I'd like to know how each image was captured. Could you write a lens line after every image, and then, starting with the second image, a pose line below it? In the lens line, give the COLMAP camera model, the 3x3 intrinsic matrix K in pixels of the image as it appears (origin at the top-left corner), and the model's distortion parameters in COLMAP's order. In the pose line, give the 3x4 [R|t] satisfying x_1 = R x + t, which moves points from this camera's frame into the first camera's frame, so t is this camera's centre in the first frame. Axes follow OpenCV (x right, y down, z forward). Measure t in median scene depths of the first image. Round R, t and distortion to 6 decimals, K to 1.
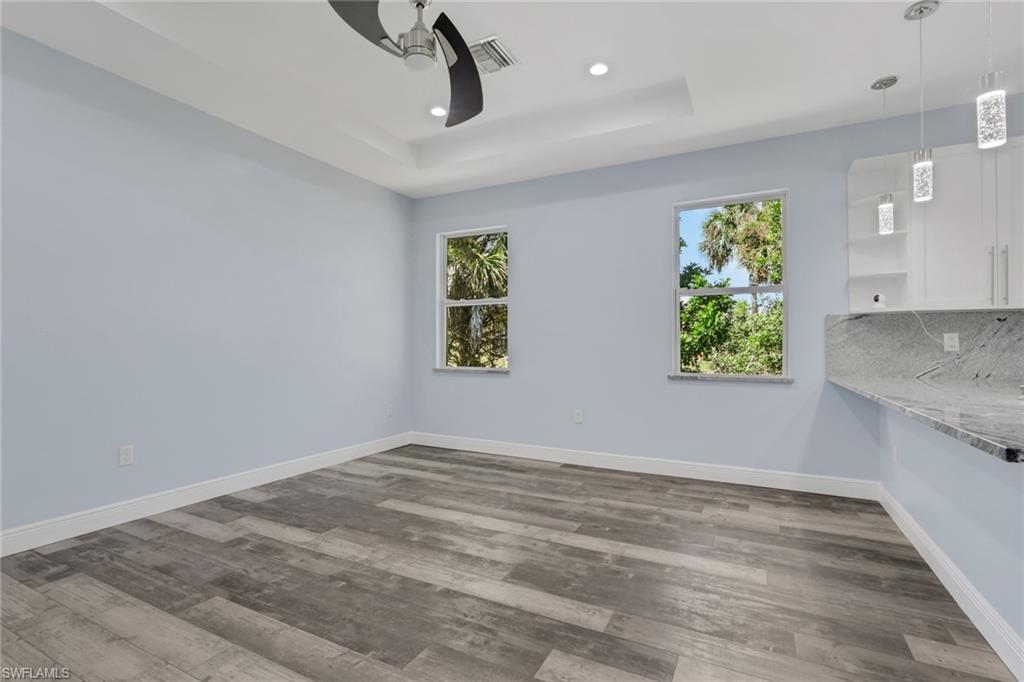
lens RADIAL K [[480.9, 0, 517.7], [0, 480.9, 338.6], [0, 0, 1]] dist [-0.002706, 0.002041]
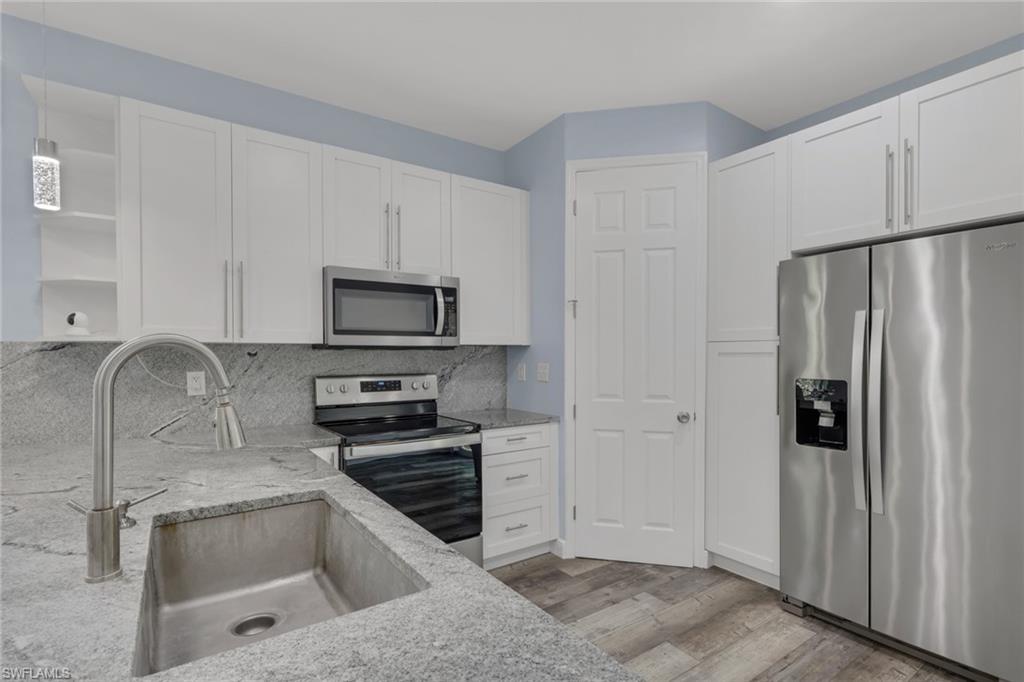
lens RADIAL K [[480.9, 0, 511.9], [0, 480.9, 360.7], [0, 0, 1]] dist [-0.002706, 0.002041]
pose [[0.473846, -0.014740, 0.880484, 0.511675], [-0.004707, 0.999803, 0.019270, -0.048391], [-0.880595, -0.013276, 0.473684, 0.224919]]
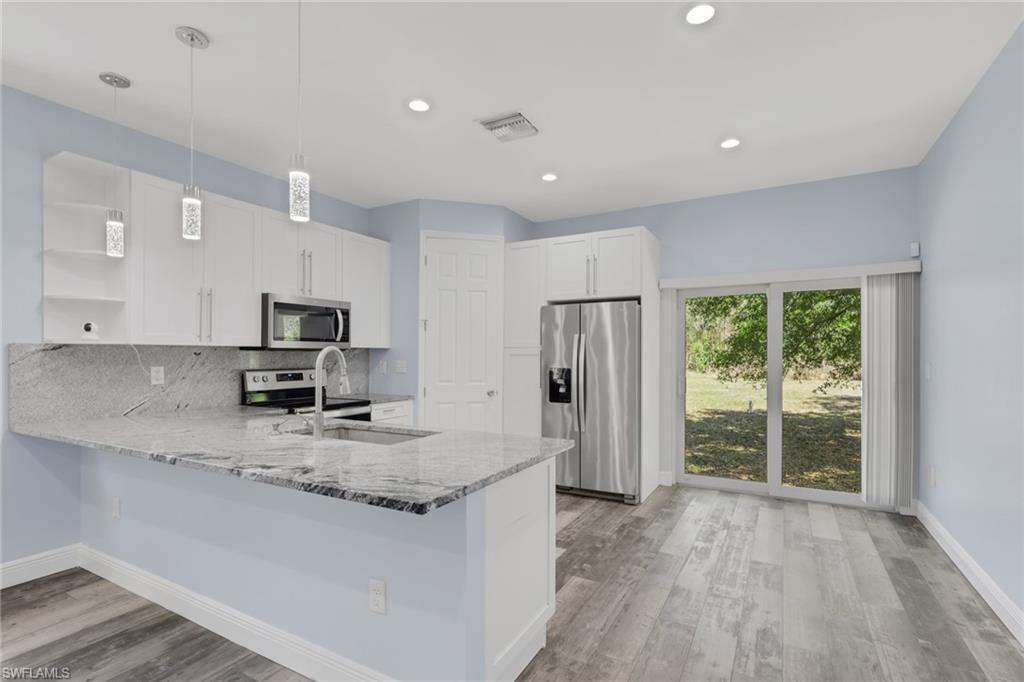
lens RADIAL K [[480.9, 0, 508.3], [0, 480.9, 353.3], [0, 0, 1]] dist [-0.002706, 0.002041]
pose [[0.044036, -0.000124, 0.999030, -0.064921], [-0.012940, 0.999916, 0.000694, -0.052352], [-0.998946, -0.012958, 0.044030, 0.248739]]
